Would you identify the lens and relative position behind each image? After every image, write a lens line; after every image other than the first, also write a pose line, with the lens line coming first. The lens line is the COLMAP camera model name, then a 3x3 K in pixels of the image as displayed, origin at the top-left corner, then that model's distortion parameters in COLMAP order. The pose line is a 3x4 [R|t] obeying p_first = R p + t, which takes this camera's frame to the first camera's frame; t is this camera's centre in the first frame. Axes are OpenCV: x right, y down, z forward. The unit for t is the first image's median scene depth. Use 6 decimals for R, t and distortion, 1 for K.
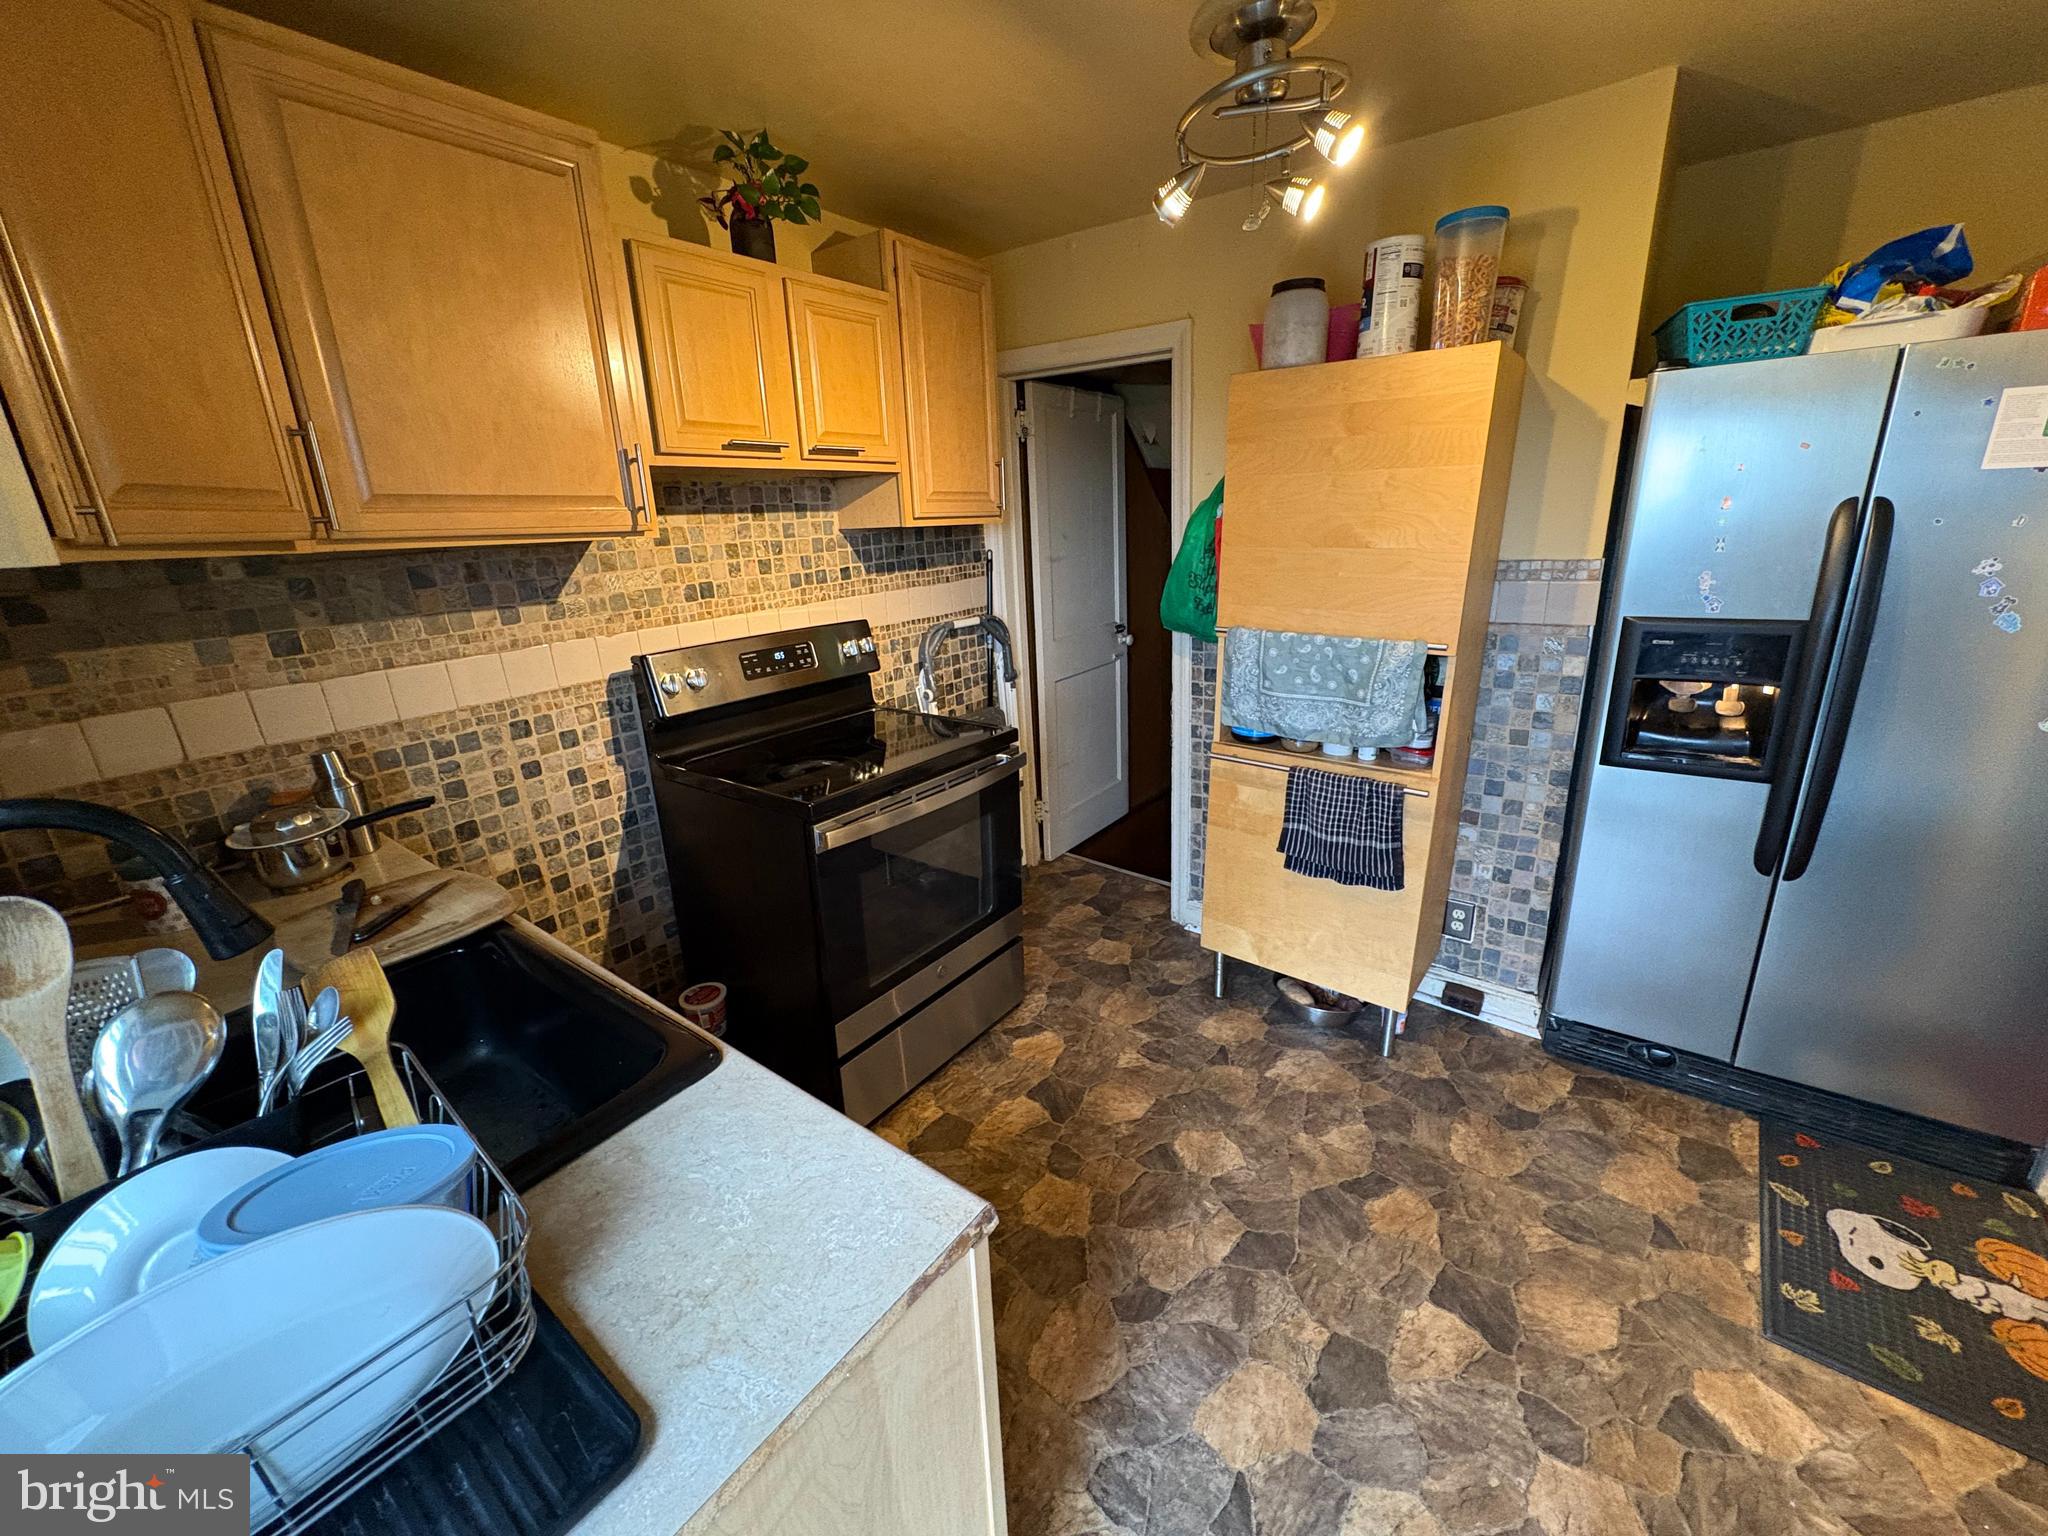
lens RADIAL K [[814.9, 0, 1019.9], [0, 814.9, 767.4], [0, 0, 1]] dist [-0.000440, 0.000278]
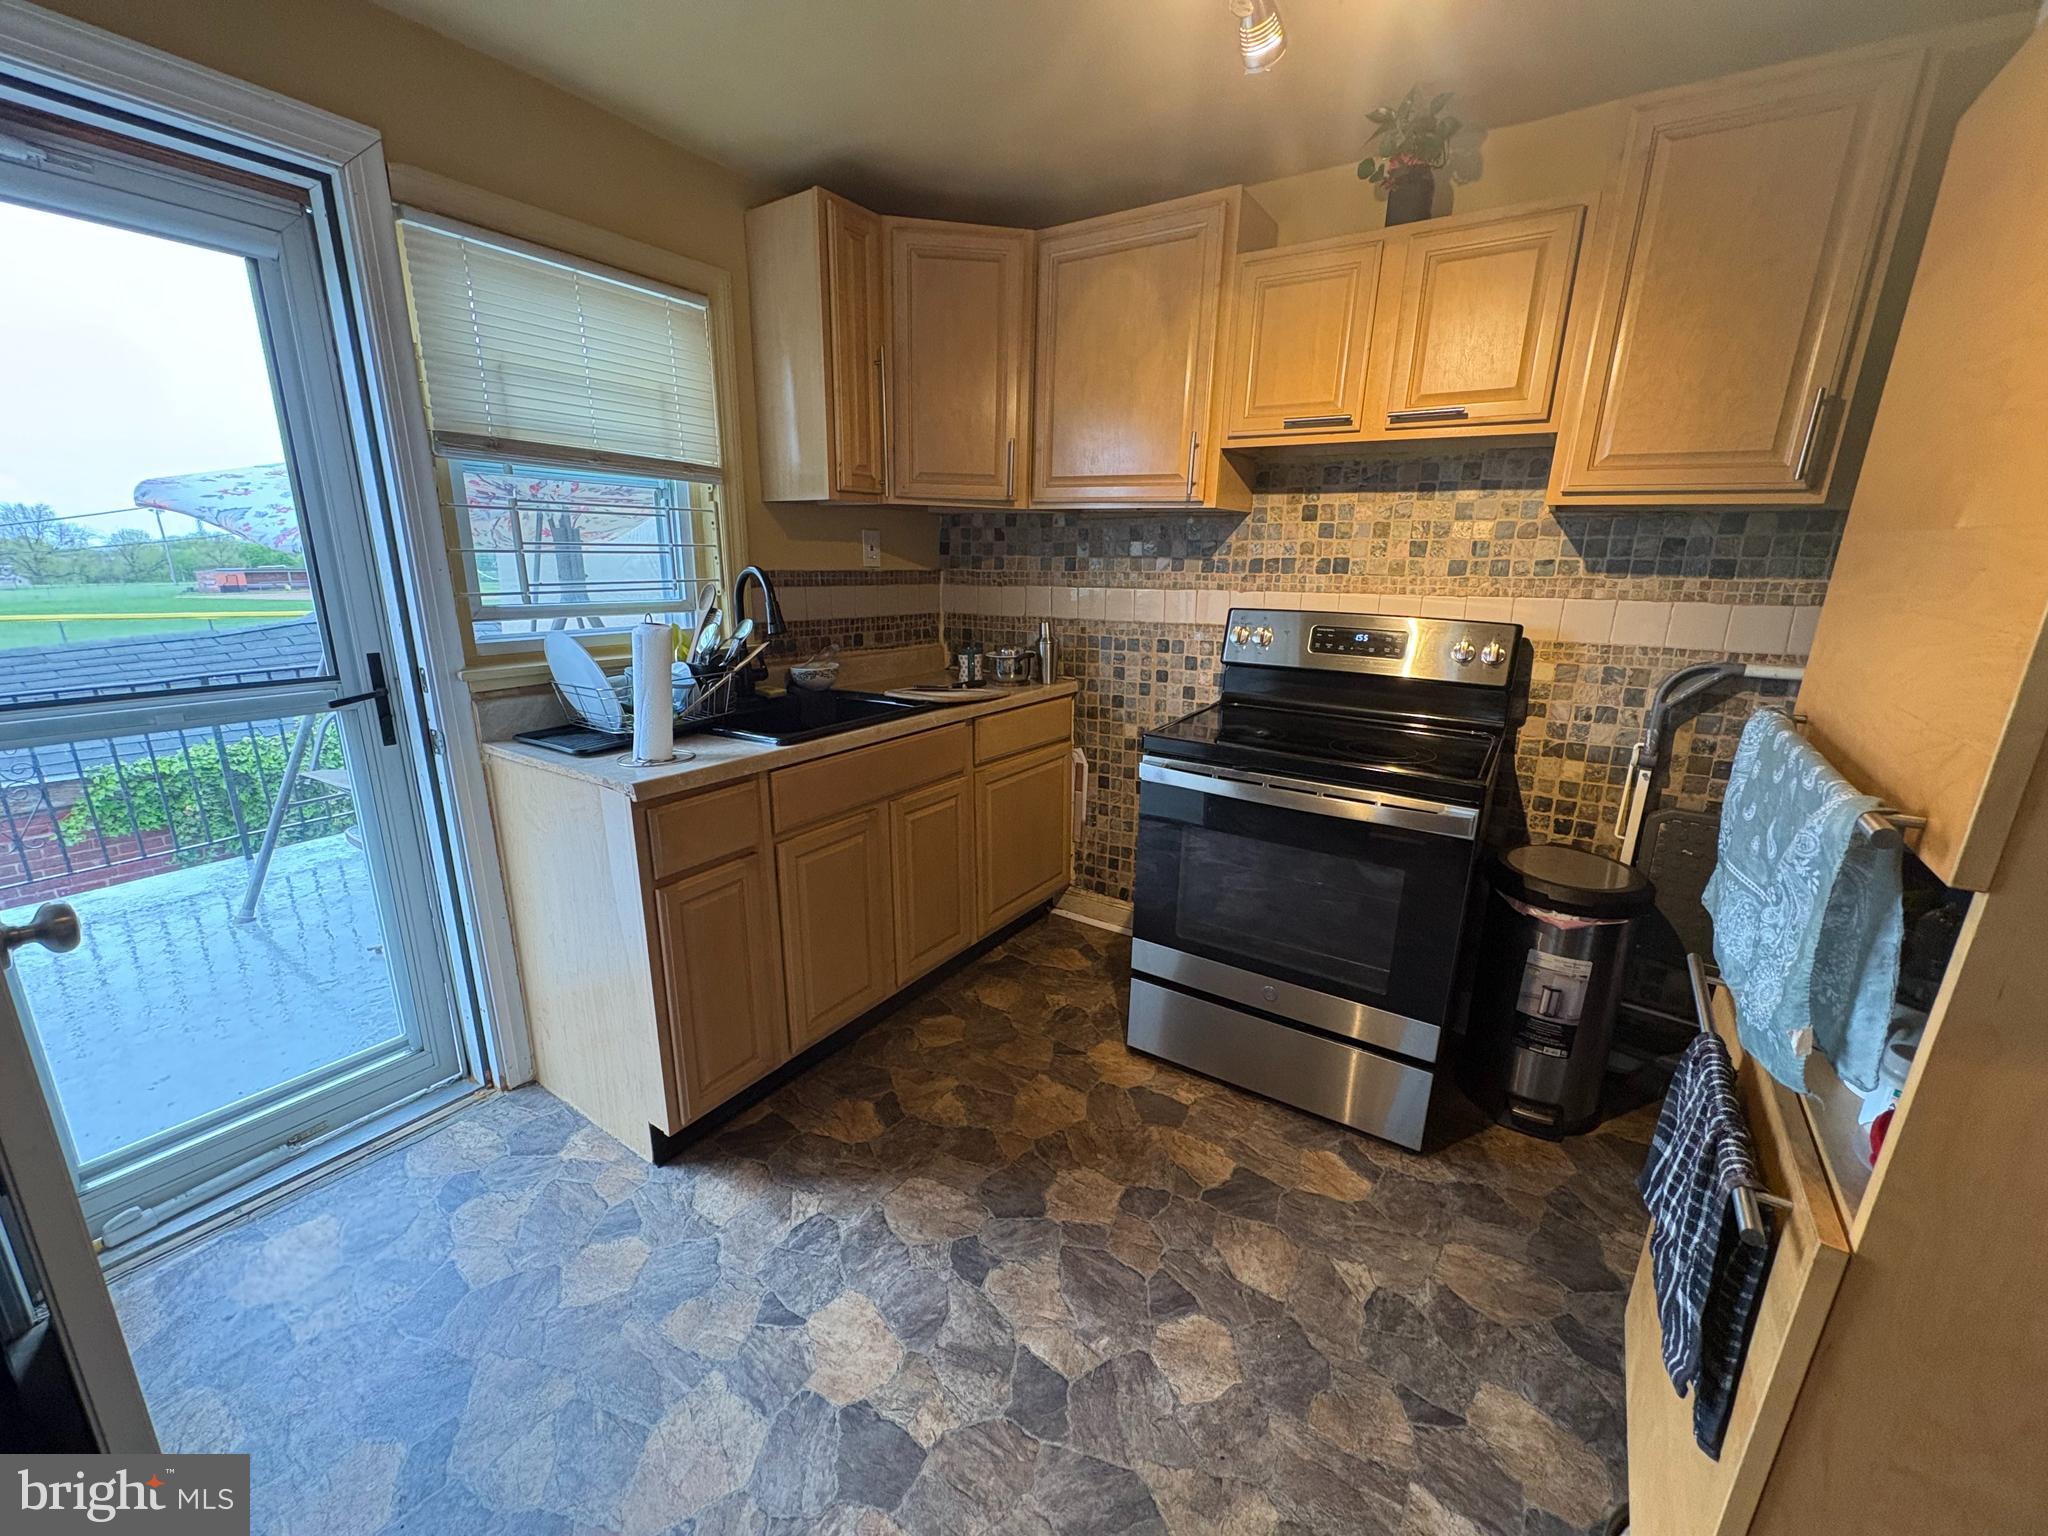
lens RADIAL K [[814.9, 0, 1021.6], [0, 814.9, 767.5], [0, 0, 1]] dist [-0.000440, 0.000278]
pose [[0.064584, 0.294203, -0.953558, 0.762187], [-0.316197, 0.912349, 0.260073, -0.141369], [0.946493, 0.284716, 0.151949, 0.604078]]
